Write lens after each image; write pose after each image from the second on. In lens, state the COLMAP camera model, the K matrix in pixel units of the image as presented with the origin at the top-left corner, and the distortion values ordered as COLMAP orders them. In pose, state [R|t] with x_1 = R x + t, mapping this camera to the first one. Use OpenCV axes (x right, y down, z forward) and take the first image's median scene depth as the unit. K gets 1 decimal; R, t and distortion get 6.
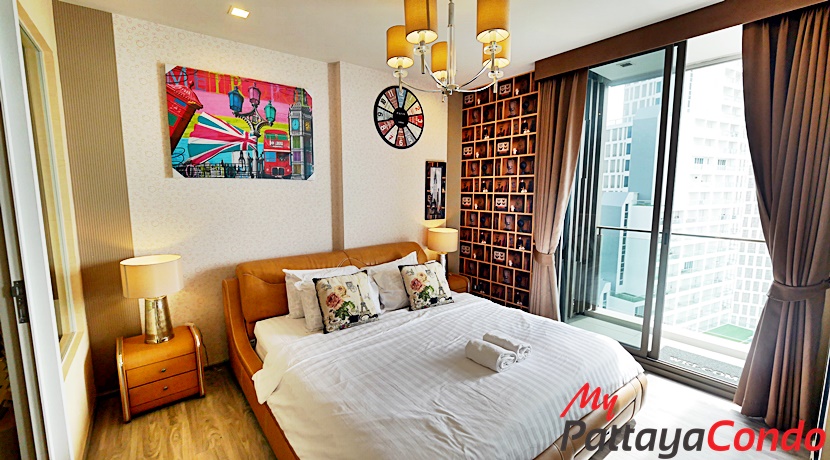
lens RADIAL K [[336.6, 0, 409.5], [0, 336.6, 228.2], [0, 0, 1]] dist [-0.009702, -0.000202]
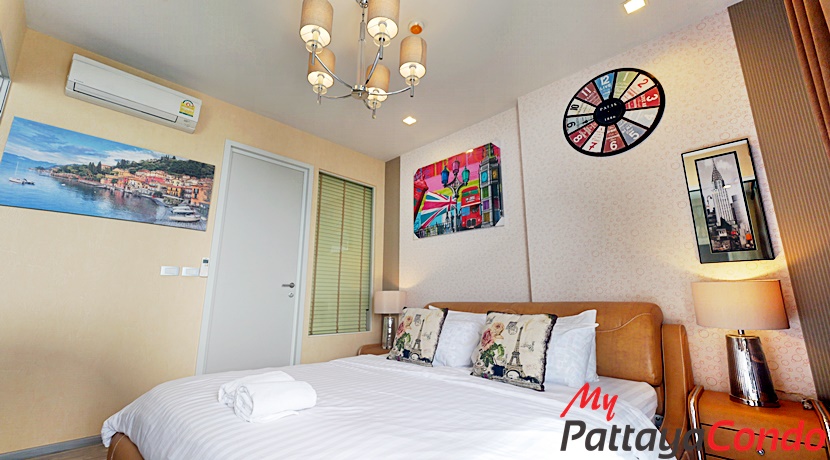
lens RADIAL K [[336.6, 0, 409.5], [0, 336.6, 228.2], [0, 0, 1]] dist [-0.009702, -0.000202]
pose [[0.131099, -0.204069, -0.970139, 0.640751], [-0.119488, 0.968198, -0.219807, 0.112273], [0.984142, 0.144736, 0.102546, 0.696498]]
